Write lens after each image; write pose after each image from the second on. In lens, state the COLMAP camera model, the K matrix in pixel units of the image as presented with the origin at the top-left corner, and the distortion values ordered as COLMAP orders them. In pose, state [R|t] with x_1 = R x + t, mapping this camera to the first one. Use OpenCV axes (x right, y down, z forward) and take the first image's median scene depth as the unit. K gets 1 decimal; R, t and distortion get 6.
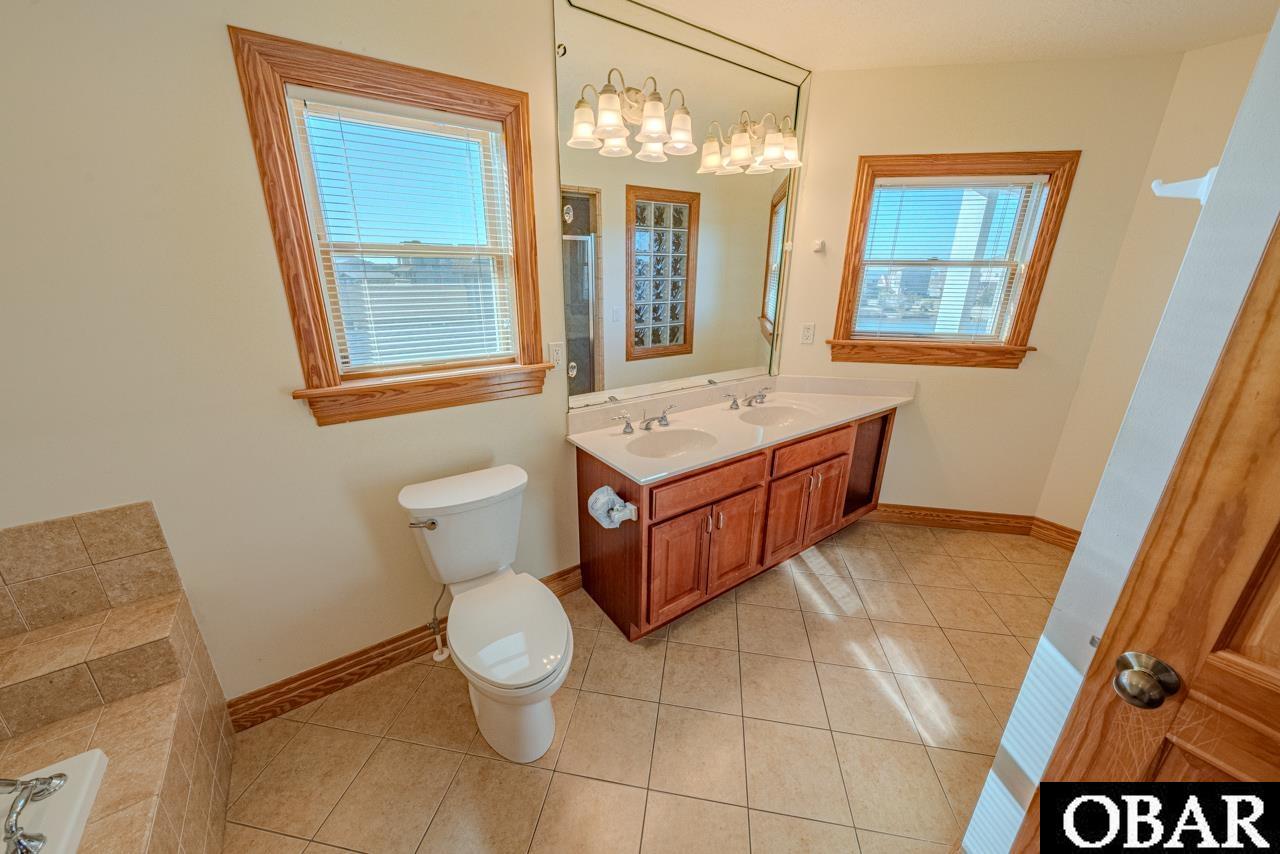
lens RADIAL K [[465.3, 0, 634.8], [0, 465.3, 426.8], [0, 0, 1]] dist [-0.001009, 0.000271]
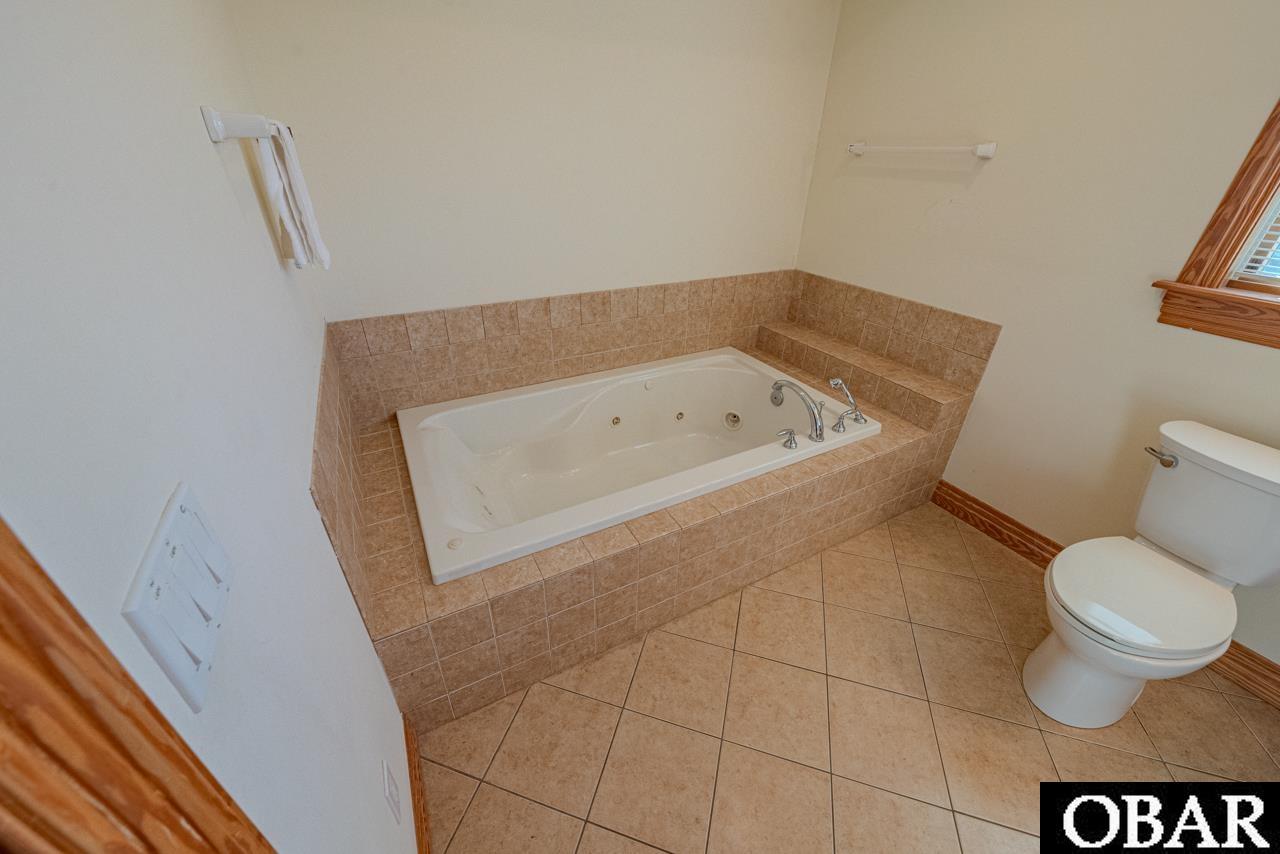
lens RADIAL K [[465.3, 0, 634.8], [0, 465.3, 426.8], [0, 0, 1]] dist [-0.001009, 0.000271]
pose [[-0.118390, 0.511506, -0.851085, 0.451097], [-0.327989, 0.788860, 0.519734, 0.027995], [0.937234, 0.340678, 0.074376, -0.067306]]
